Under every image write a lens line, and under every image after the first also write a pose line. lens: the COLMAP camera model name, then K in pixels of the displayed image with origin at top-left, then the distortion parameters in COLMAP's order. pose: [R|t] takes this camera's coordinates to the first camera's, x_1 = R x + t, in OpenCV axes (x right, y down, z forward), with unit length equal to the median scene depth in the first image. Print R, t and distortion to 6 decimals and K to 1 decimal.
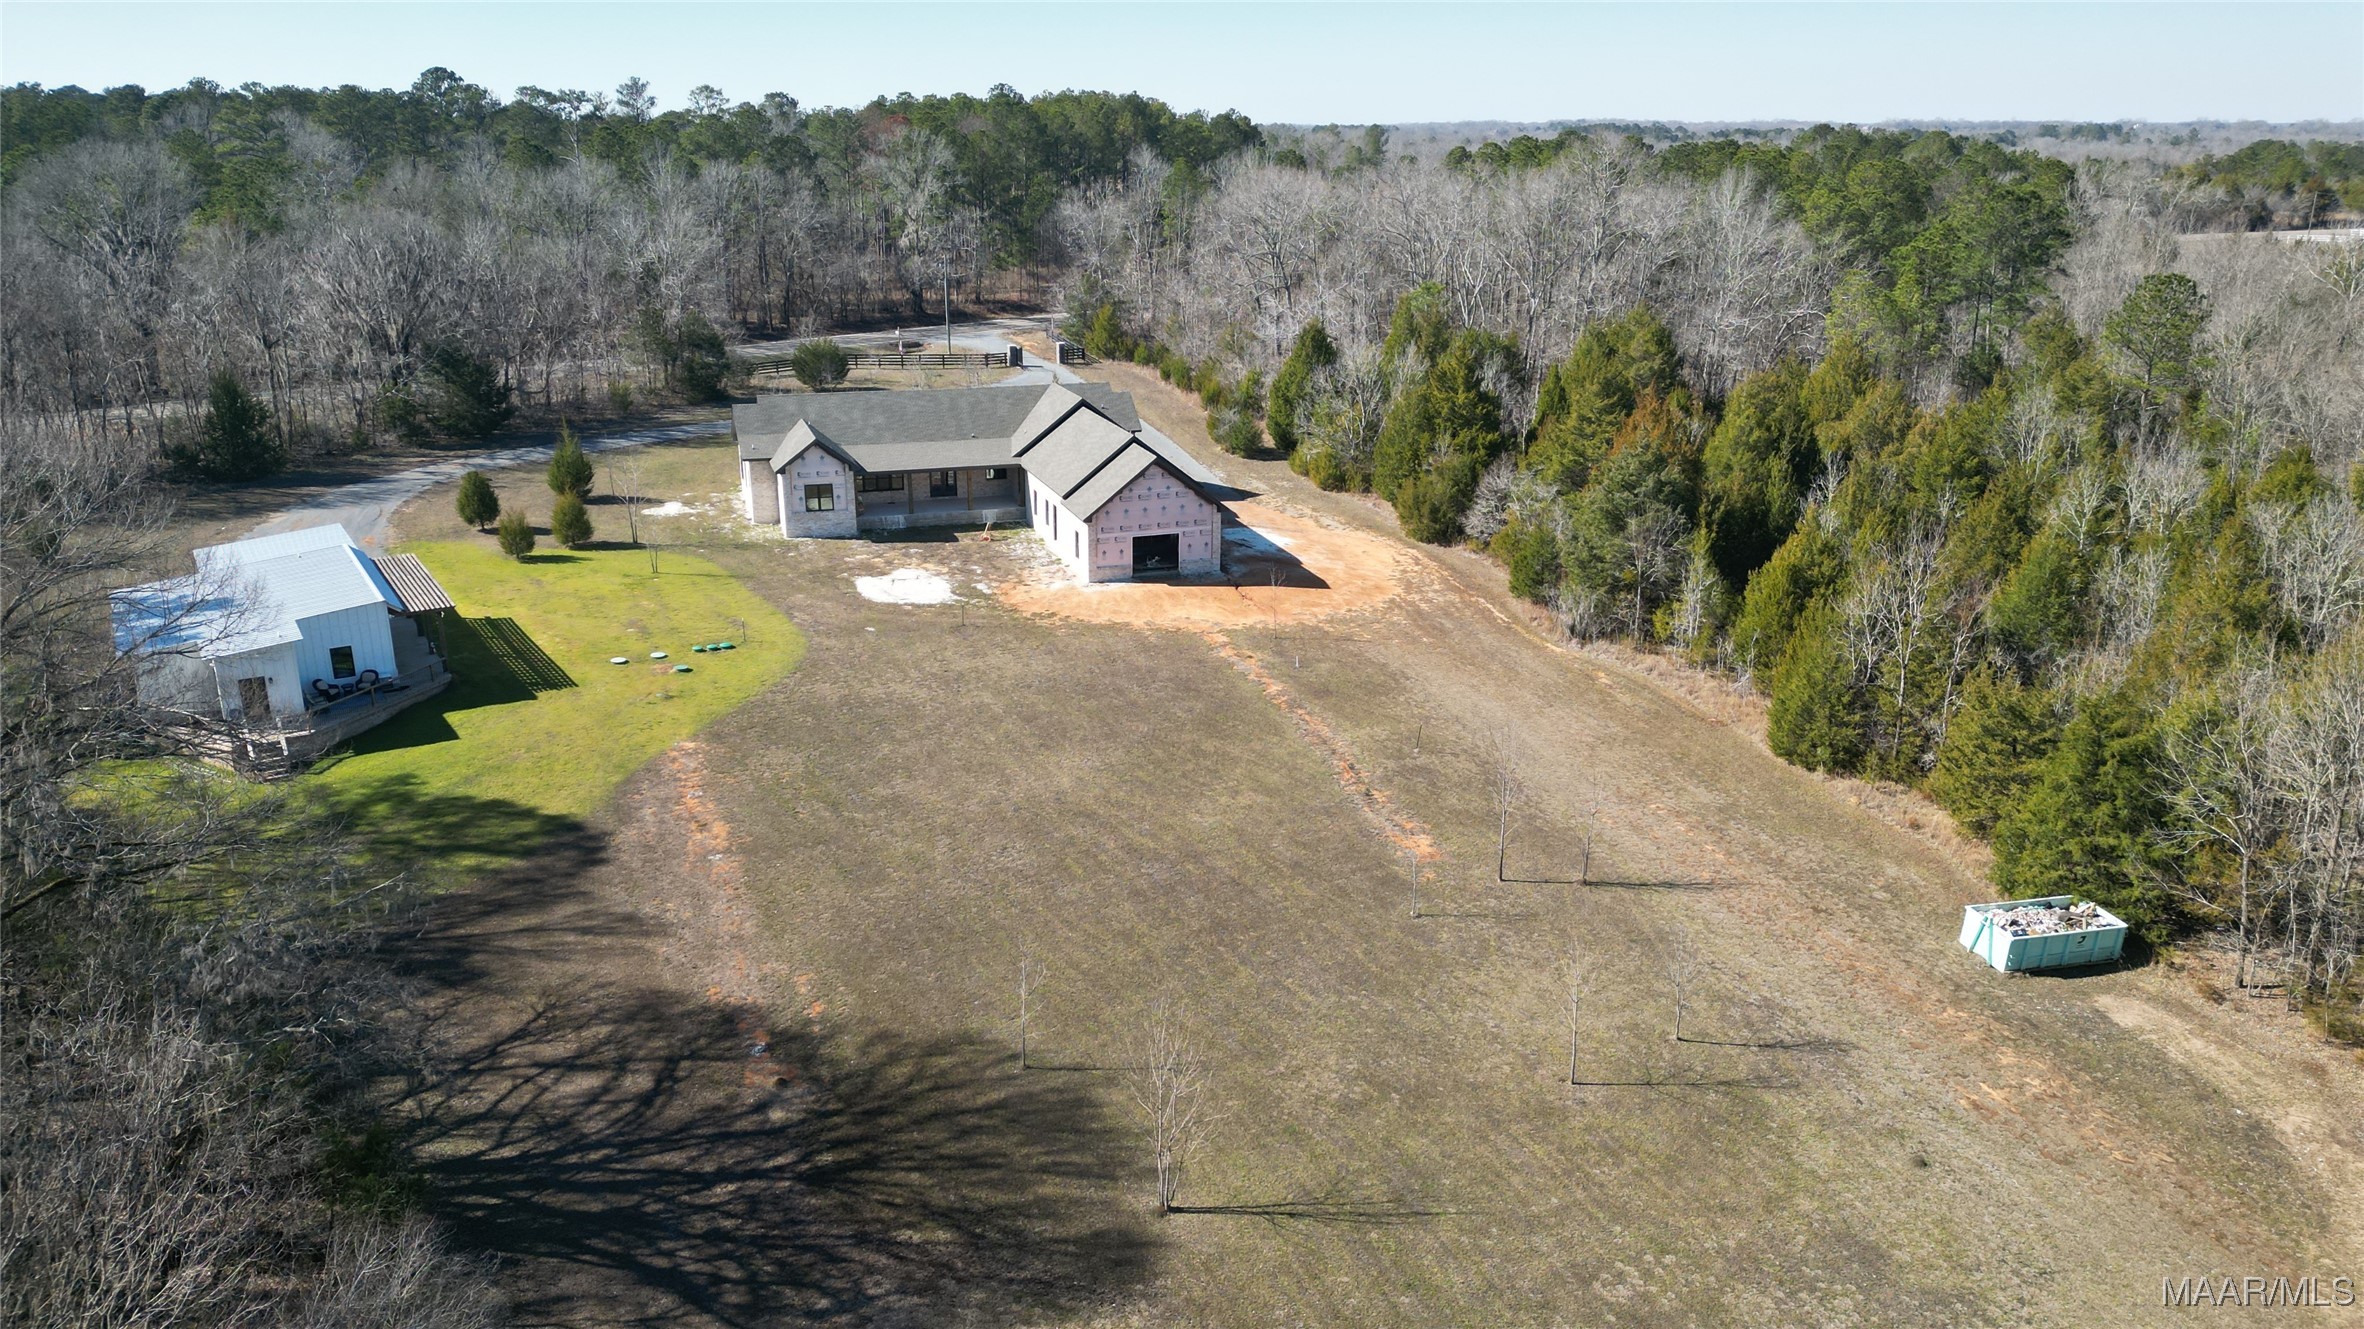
lens RADIAL K [[1624.6, 0, 1167.6], [0, 1624.6, 668.2], [0, 0, 1]] dist [0.182151, -0.350747]
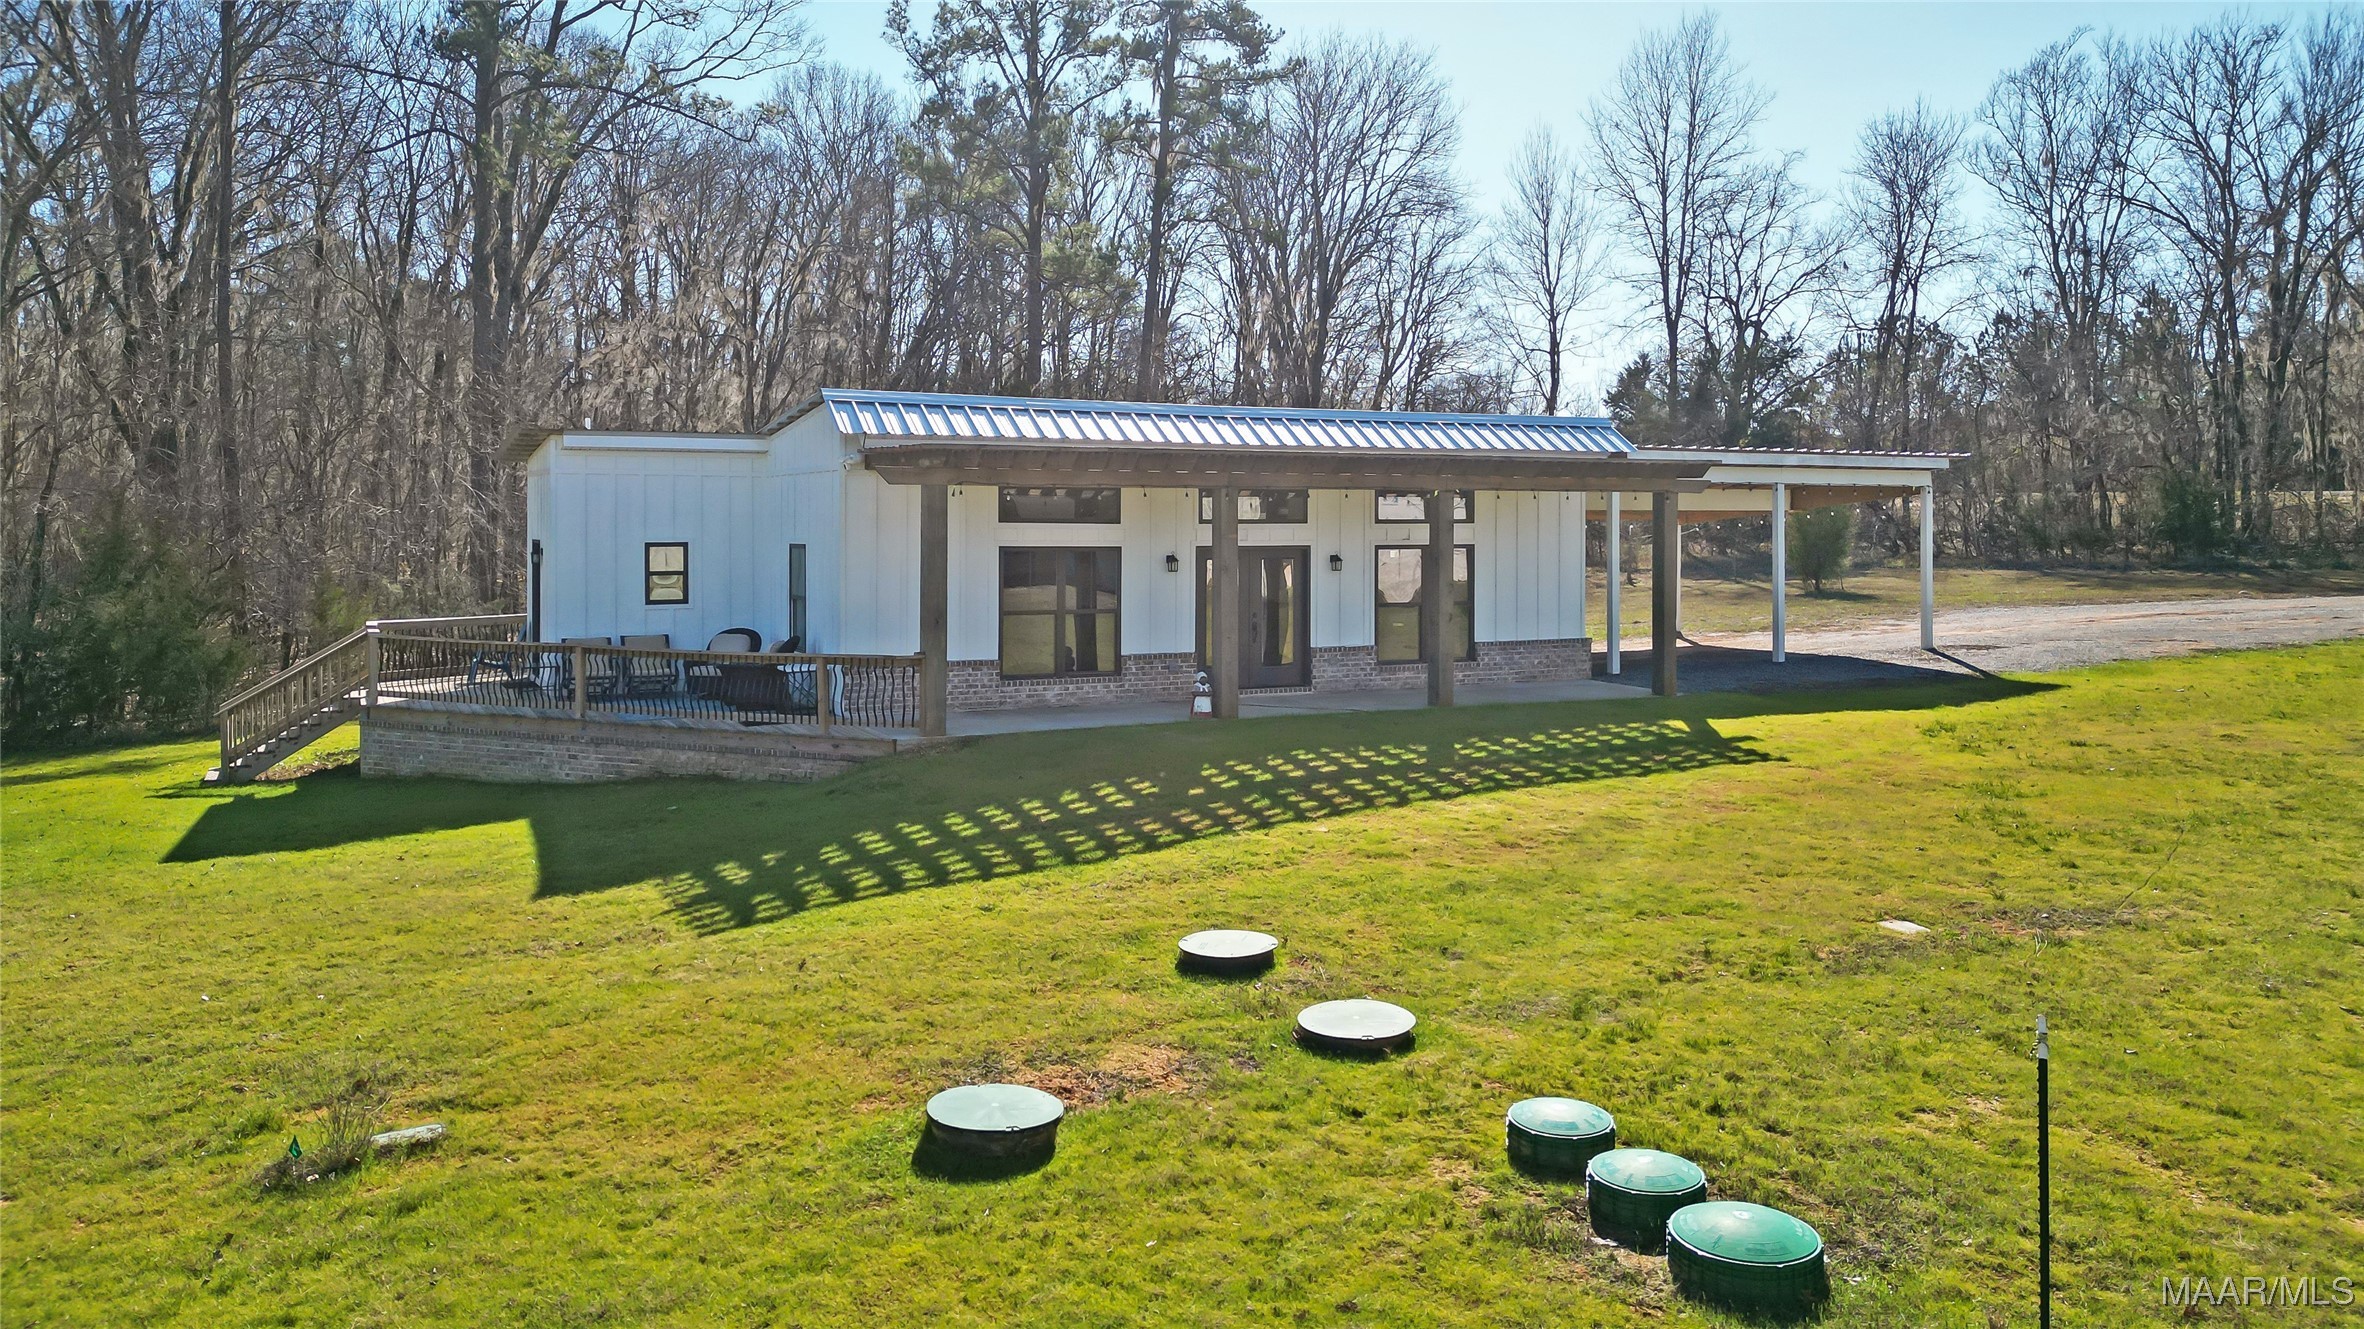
lens RADIAL K [[1684.2, 0, 1180.0], [0, 1684.2, 536.8], [0, 0, 1]] dist [0.065692, -0.060613]
pose [[-0.101463, 0.004475, -0.994829, -0.157955], [-0.313174, 0.949005, 0.036210, -0.036285], [0.944260, 0.315228, -0.094888, 0.855137]]
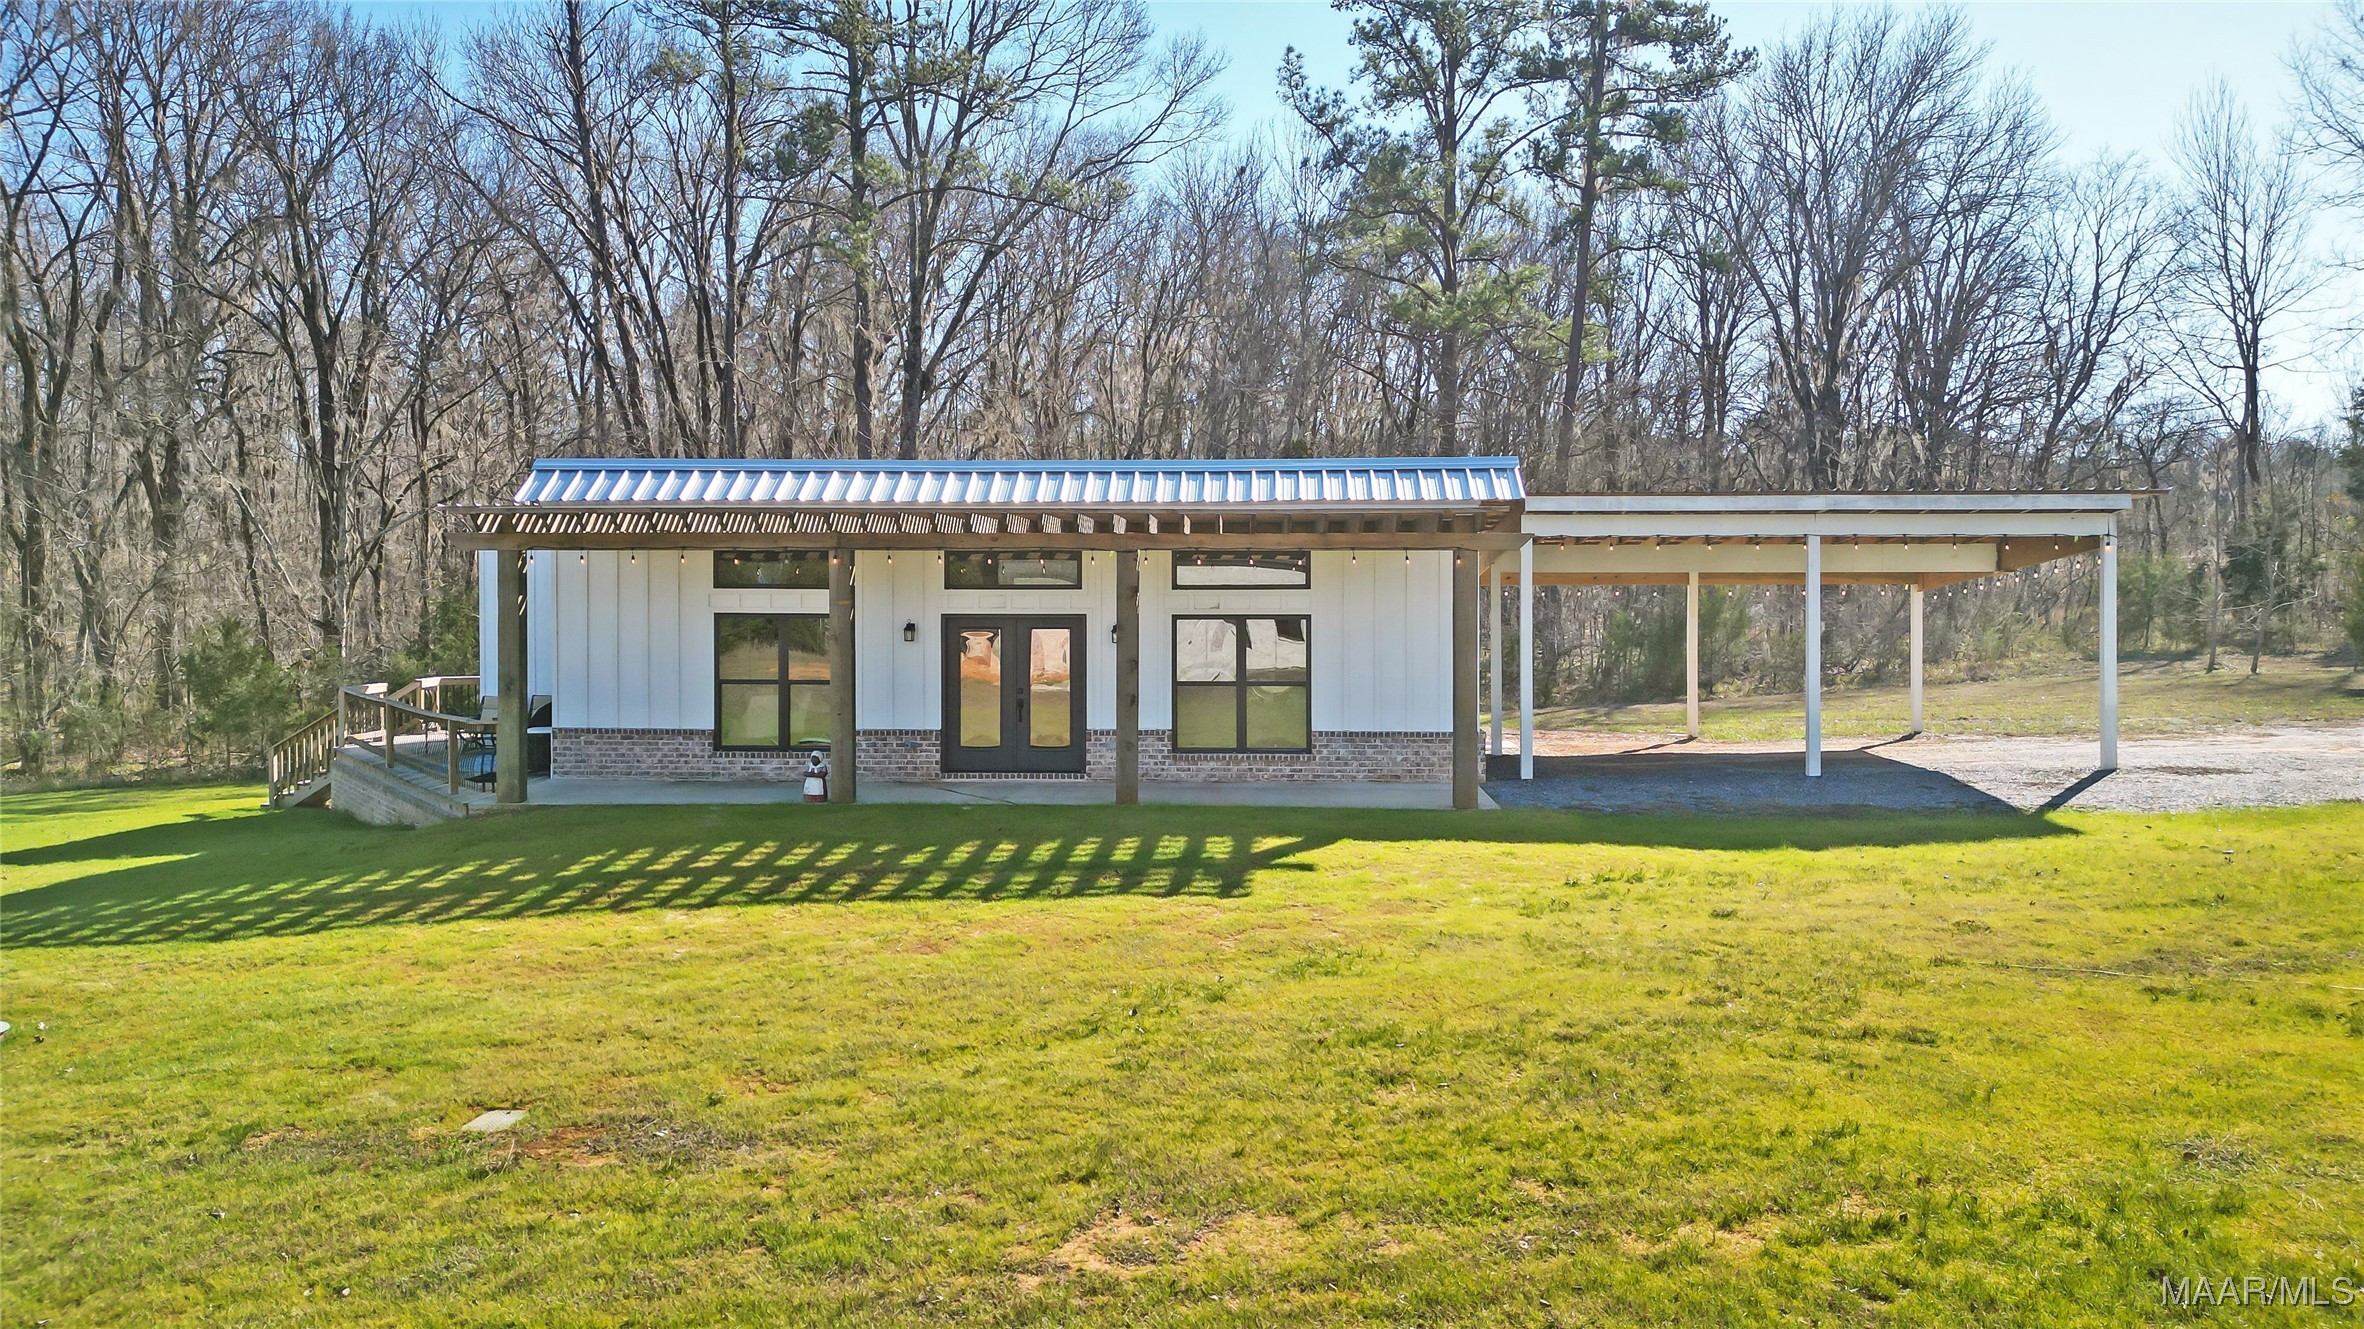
lens RADIAL K [[1674.0, 0, 1204.7], [0, 1674.0, 592.2], [0, 0, 1]] dist [0.074987, -0.001350]
pose [[-0.566829, -0.004305, -0.823824, -0.236875], [-0.260837, 0.949480, 0.174507, -0.077255], [0.781453, 0.313799, -0.539315, 0.980117]]
